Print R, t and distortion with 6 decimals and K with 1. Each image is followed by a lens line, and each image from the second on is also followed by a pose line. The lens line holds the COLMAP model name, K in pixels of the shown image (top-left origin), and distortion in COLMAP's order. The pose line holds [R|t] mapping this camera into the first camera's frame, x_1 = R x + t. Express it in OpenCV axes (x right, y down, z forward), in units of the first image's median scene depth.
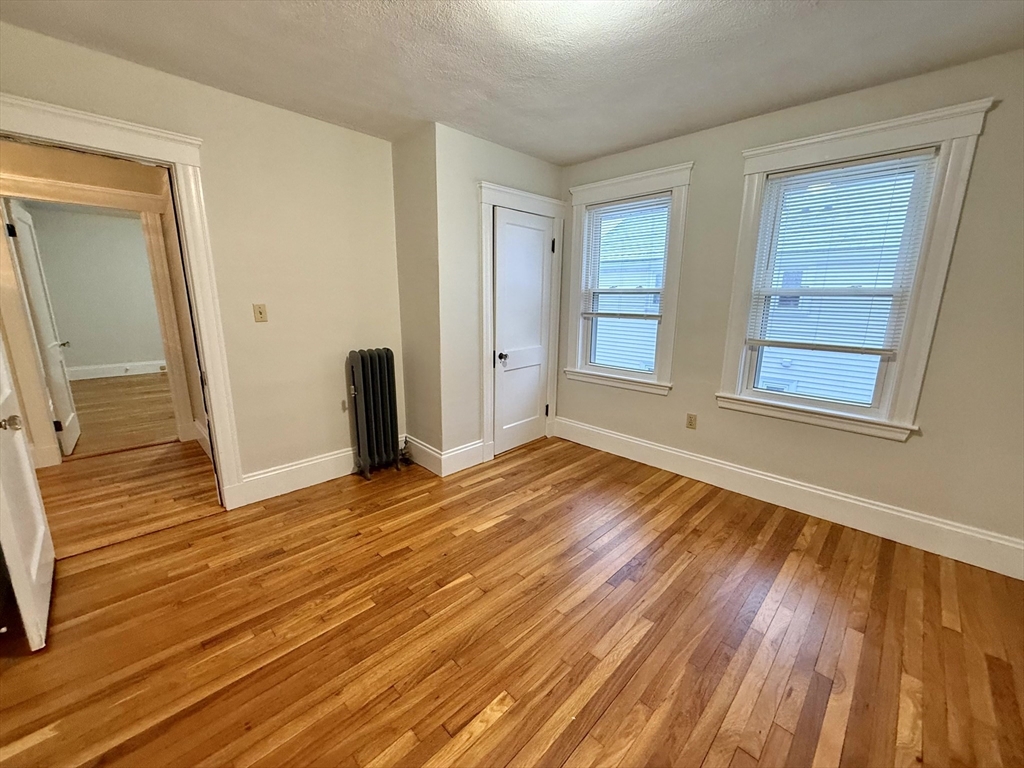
lens RADIAL K [[409.7, 0, 512.6], [0, 409.7, 385.5], [0, 0, 1]] dist [-0.000843, -0.000335]
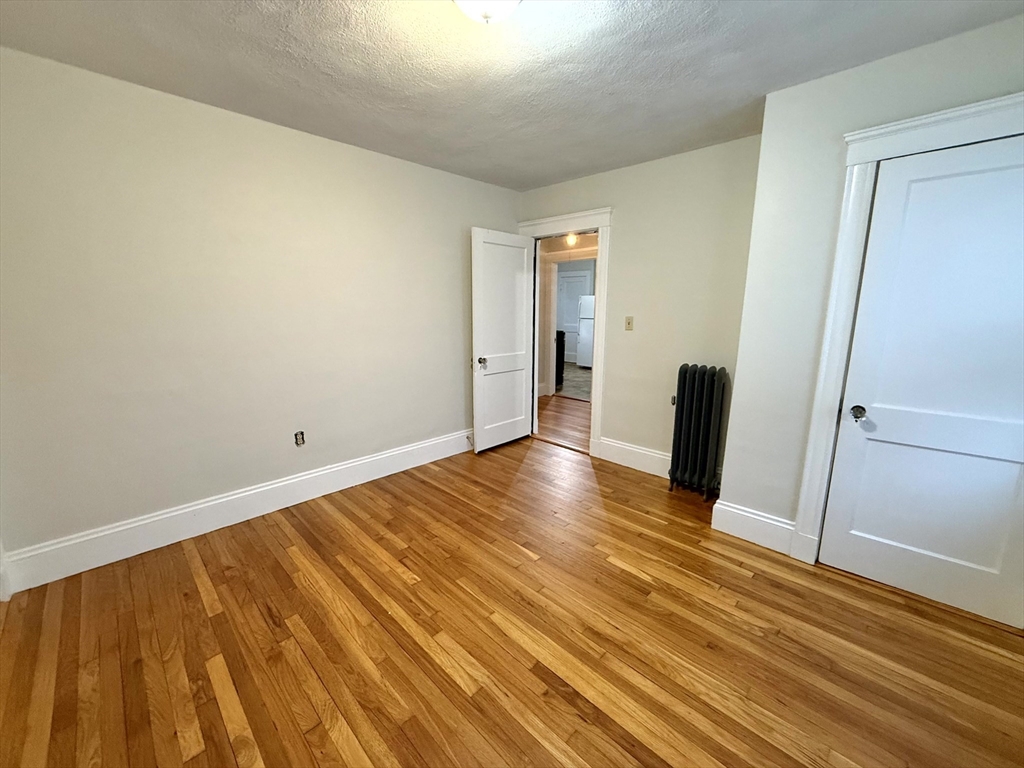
lens RADIAL K [[409.7, 0, 512.6], [0, 409.7, 385.5], [0, 0, 1]] dist [-0.000843, -0.000335]
pose [[-0.000273, 0.179345, -0.983786, 0.933479], [-0.213712, 0.961047, 0.175259, -0.176865], [0.976897, 0.210294, 0.038066, 0.809385]]
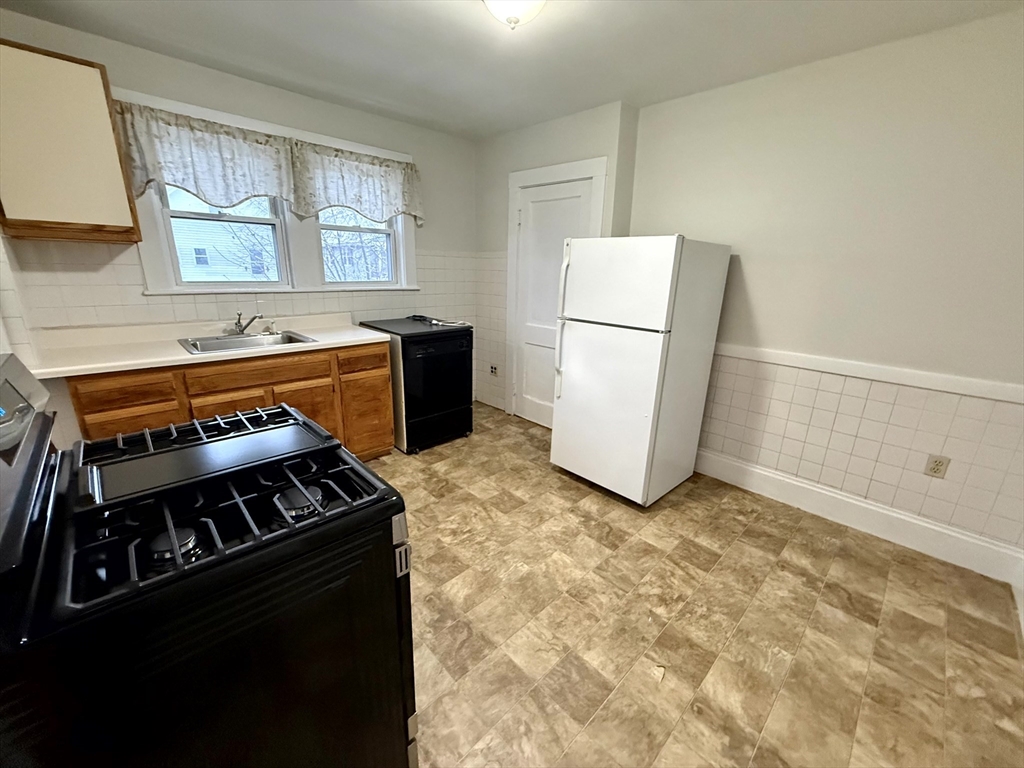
lens RADIAL K [[402.4, 0, 513.1], [0, 402.4, 392.1], [0, 0, 1]] dist [-0.018982, 0.000131]
pose [[-0.010689, 0.280926, -0.959670, -2.238415], [-0.244393, 0.929885, 0.274930, -0.342526], [0.969617, 0.237475, 0.058717, 1.352119]]
